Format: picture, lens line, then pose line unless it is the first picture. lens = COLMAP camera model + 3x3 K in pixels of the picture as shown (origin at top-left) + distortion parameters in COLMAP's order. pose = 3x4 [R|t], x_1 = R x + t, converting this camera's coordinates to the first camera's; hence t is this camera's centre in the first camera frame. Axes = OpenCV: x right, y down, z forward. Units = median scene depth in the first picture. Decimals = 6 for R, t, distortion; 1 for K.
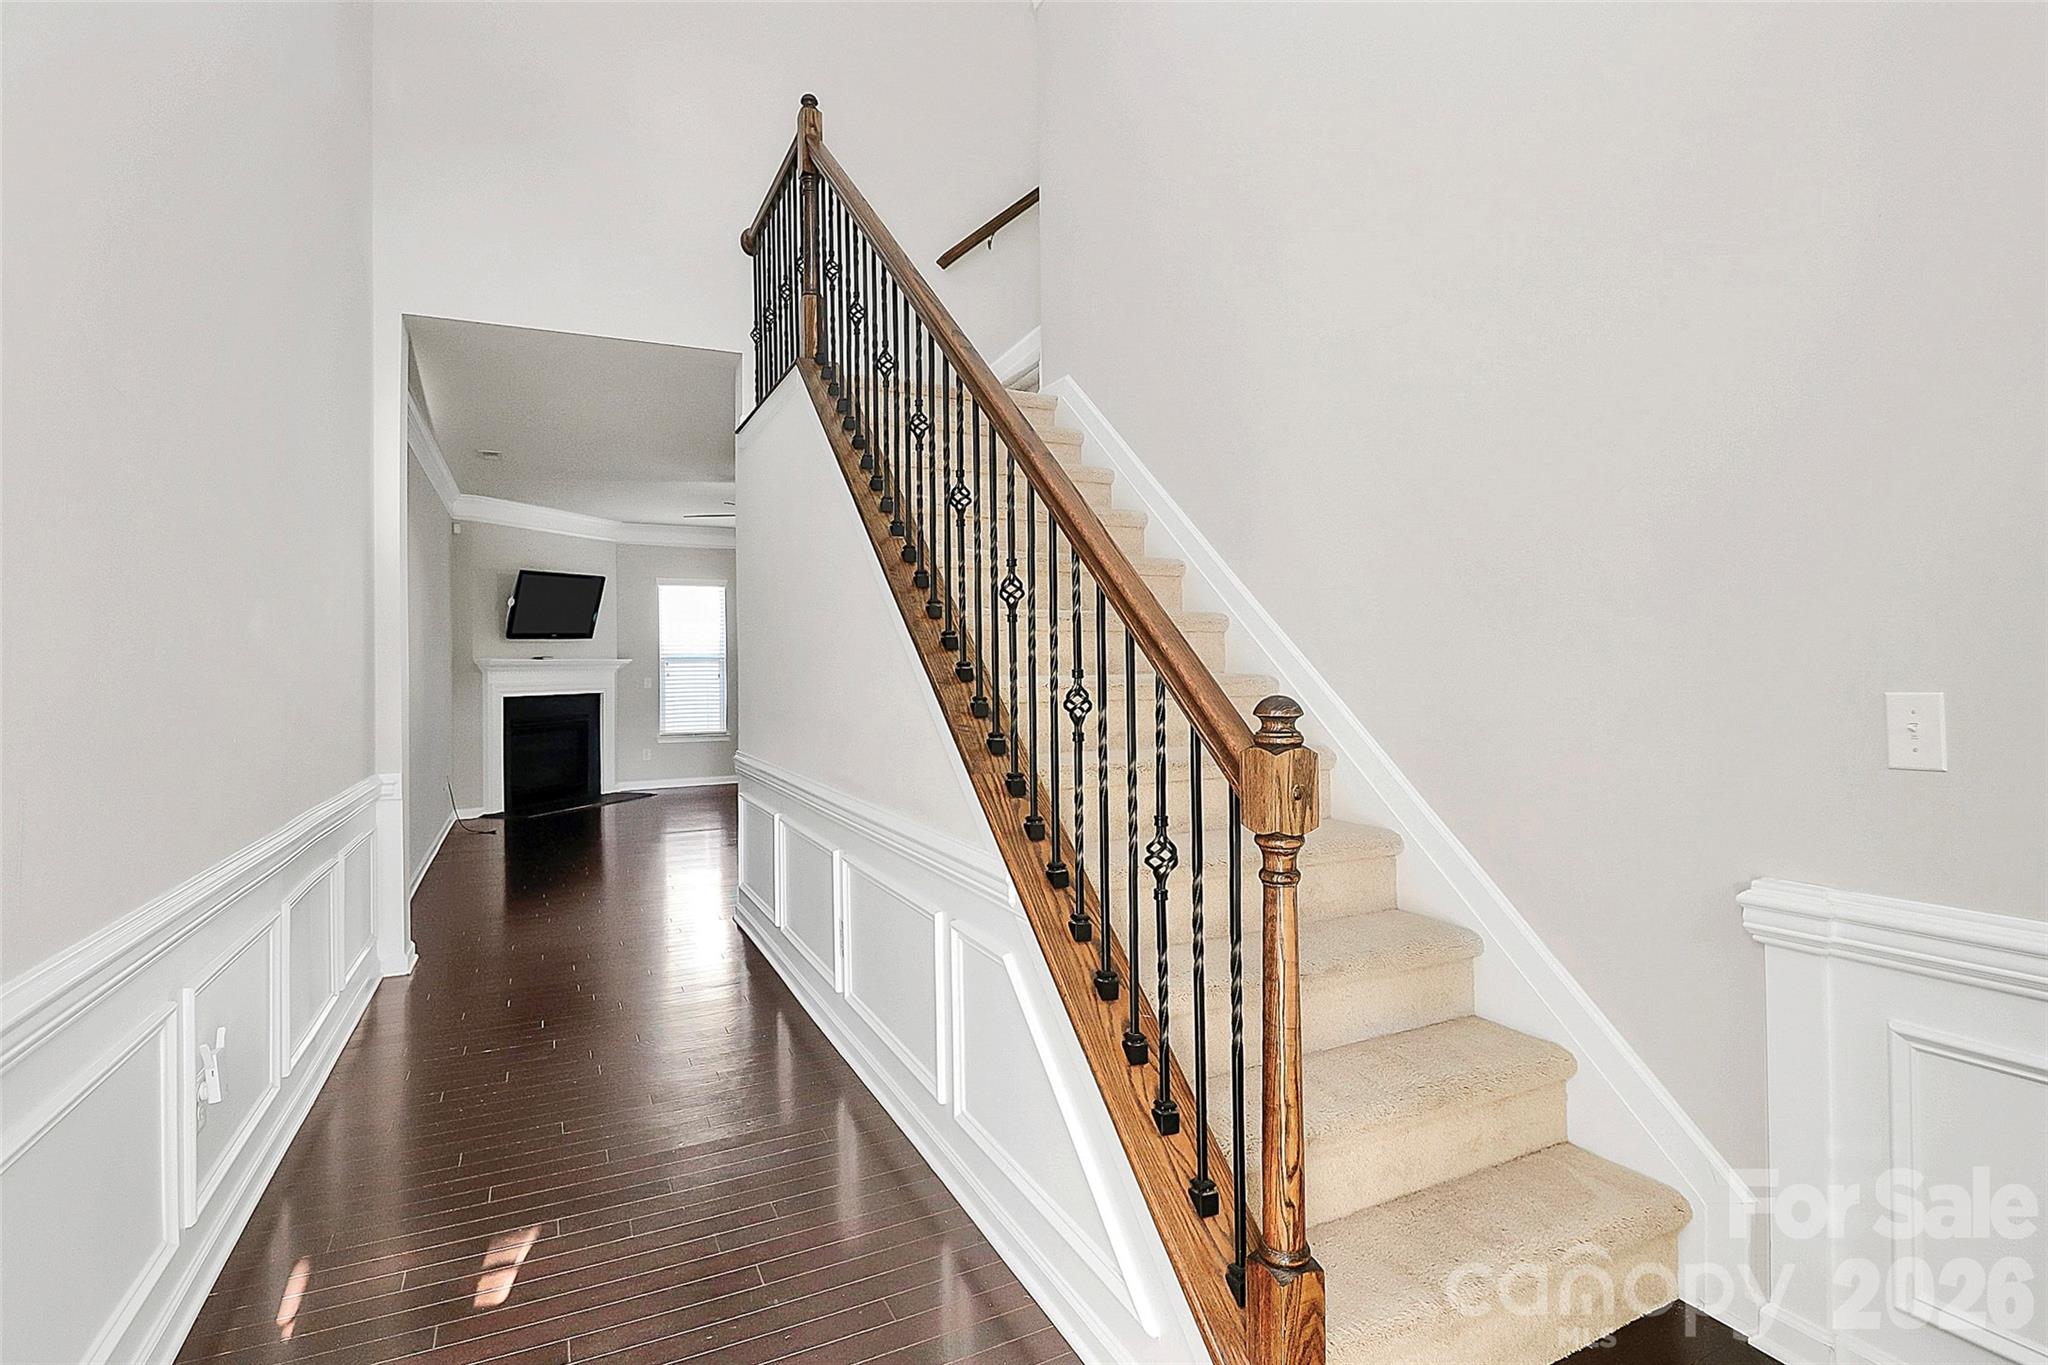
lens RADIAL K [[983.9, 0, 988.0], [0, 983.9, 676.3], [0, 0, 1]] dist [-0.001769, -0.001700]
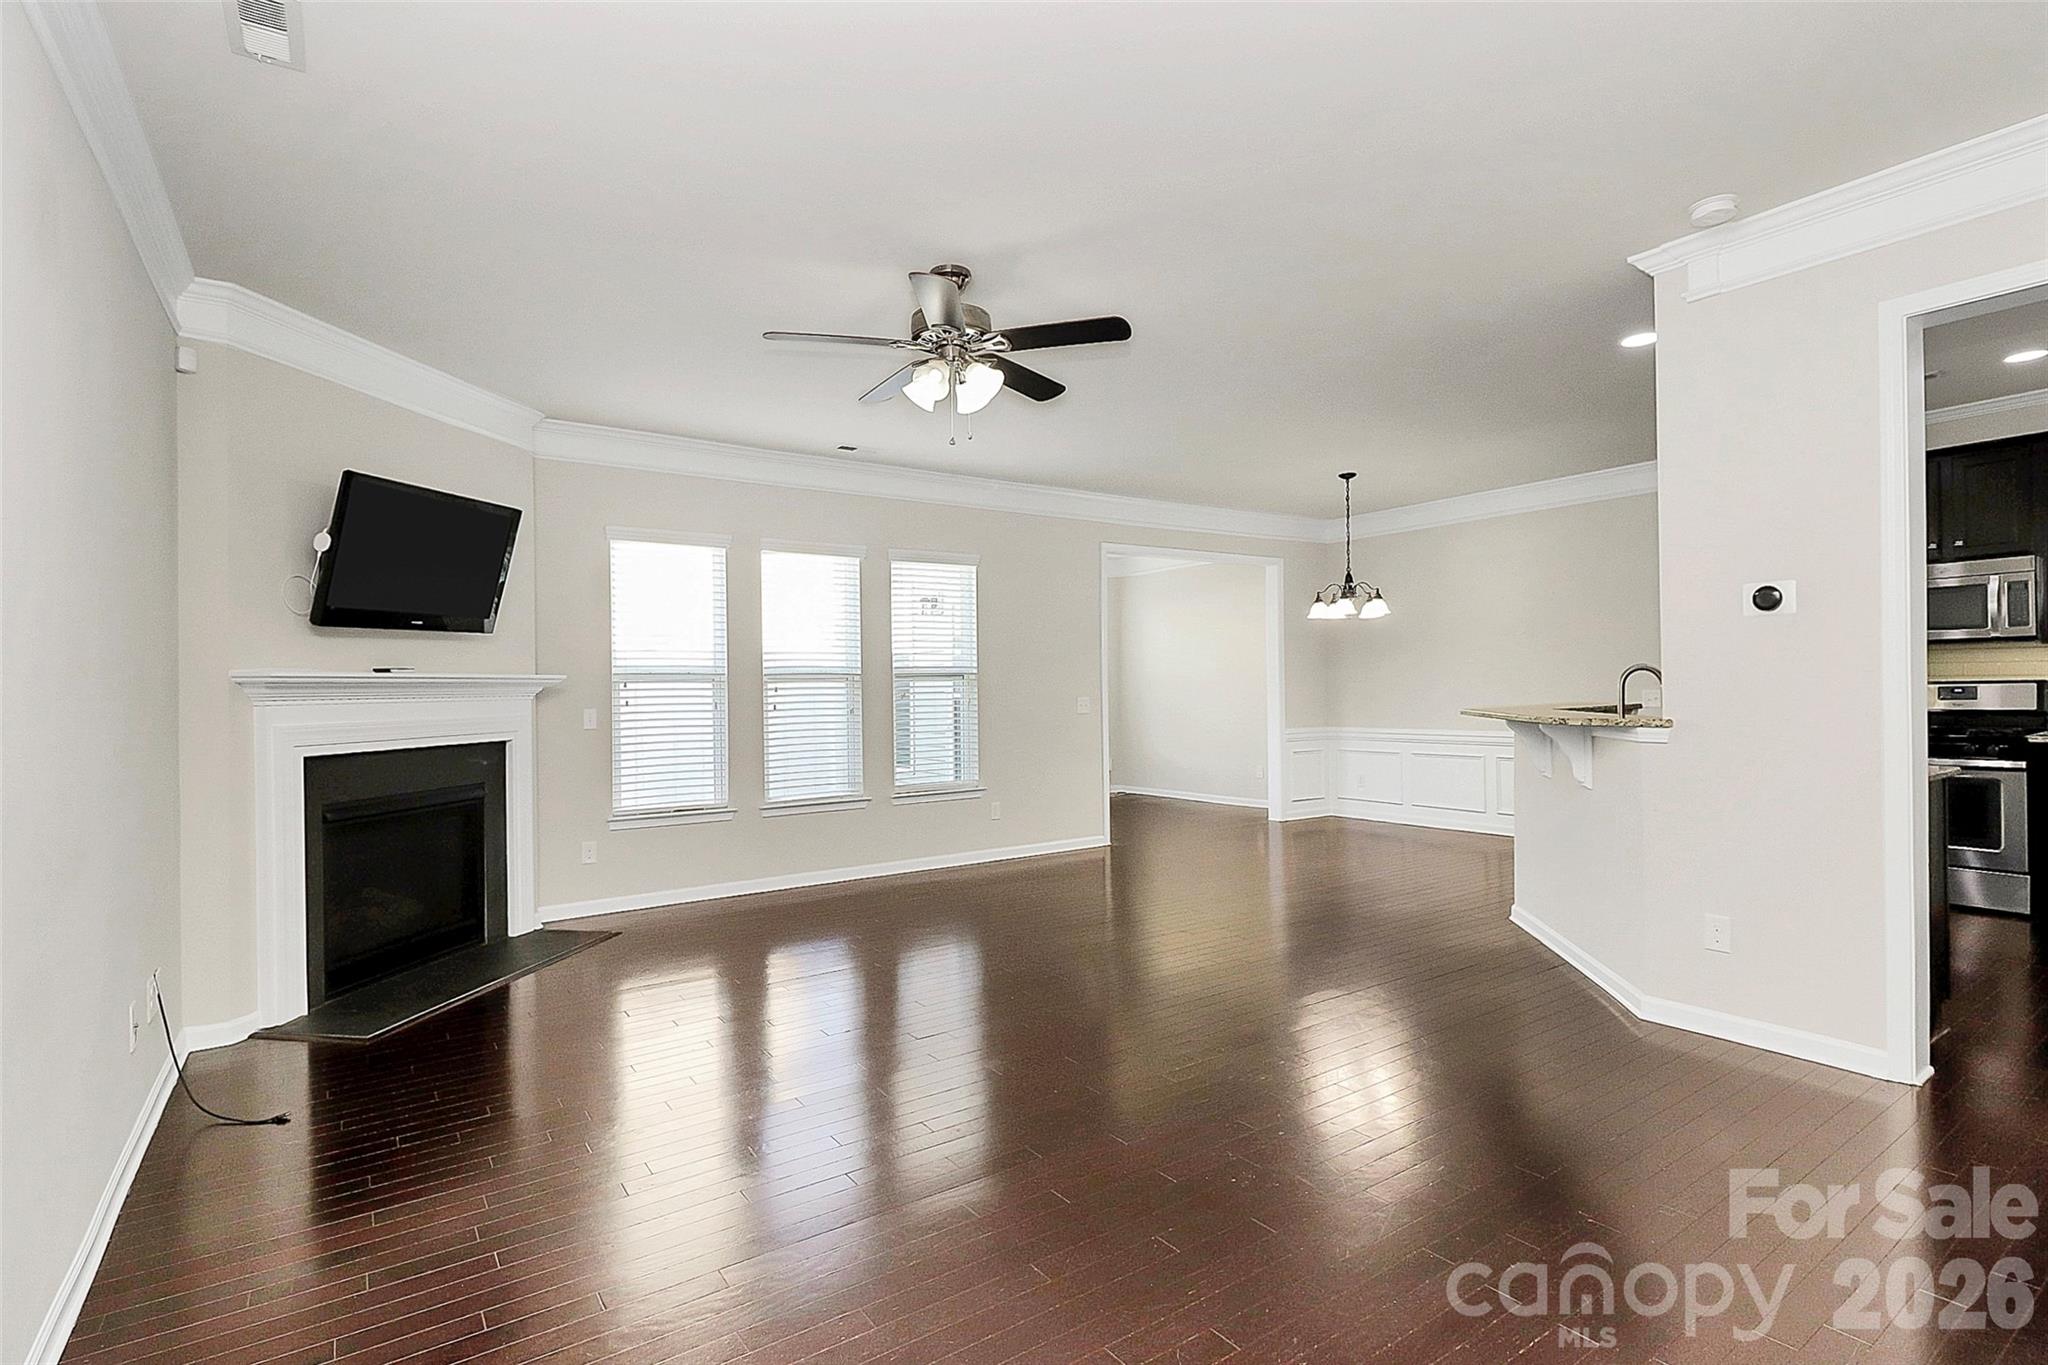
lens RADIAL K [[961.4, 0, 1024.0], [0, 961.4, 682.5], [0, 0, 1]] dist [0.001017, -0.018578]
pose [[0.974414, -0.009083, 0.224577, -0.249002], [0.012920, 0.999795, -0.015620, -0.001816], [-0.224389, 0.018122, 0.974331, 0.463743]]
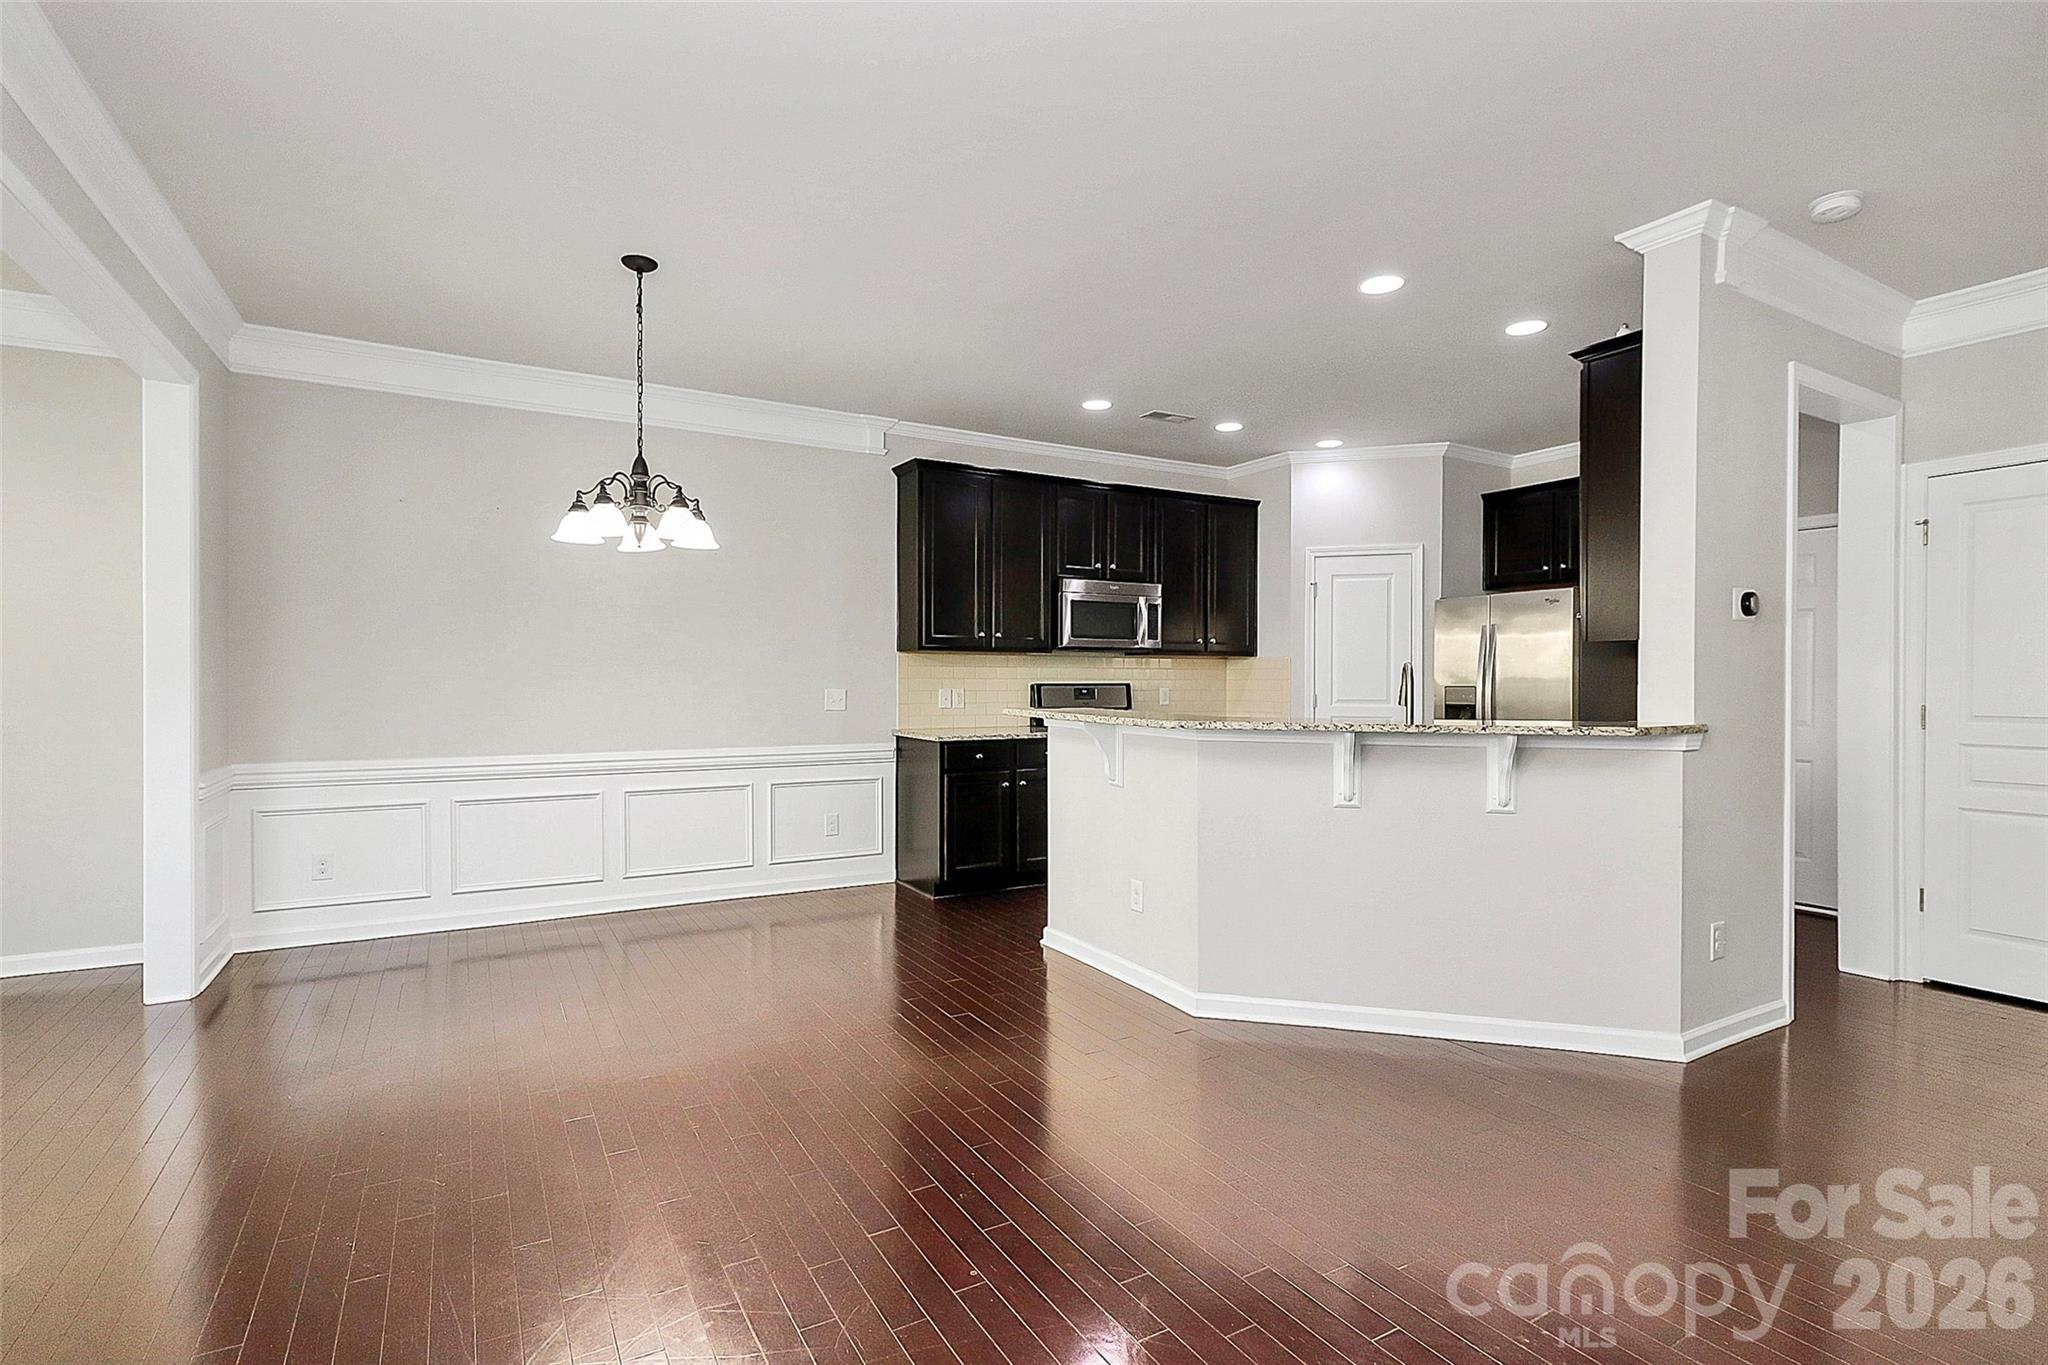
lens RADIAL K [[952.5, 0, 1012.3], [0, 952.5, 684.9], [0, 0, 1]] dist [-0.002474, -0.000042]
pose [[-0.137526, -0.003387, 0.990492, -0.226488], [0.006061, 0.999973, 0.004261, -0.006517], [-0.990480, 0.006589, -0.137501, 1.031150]]
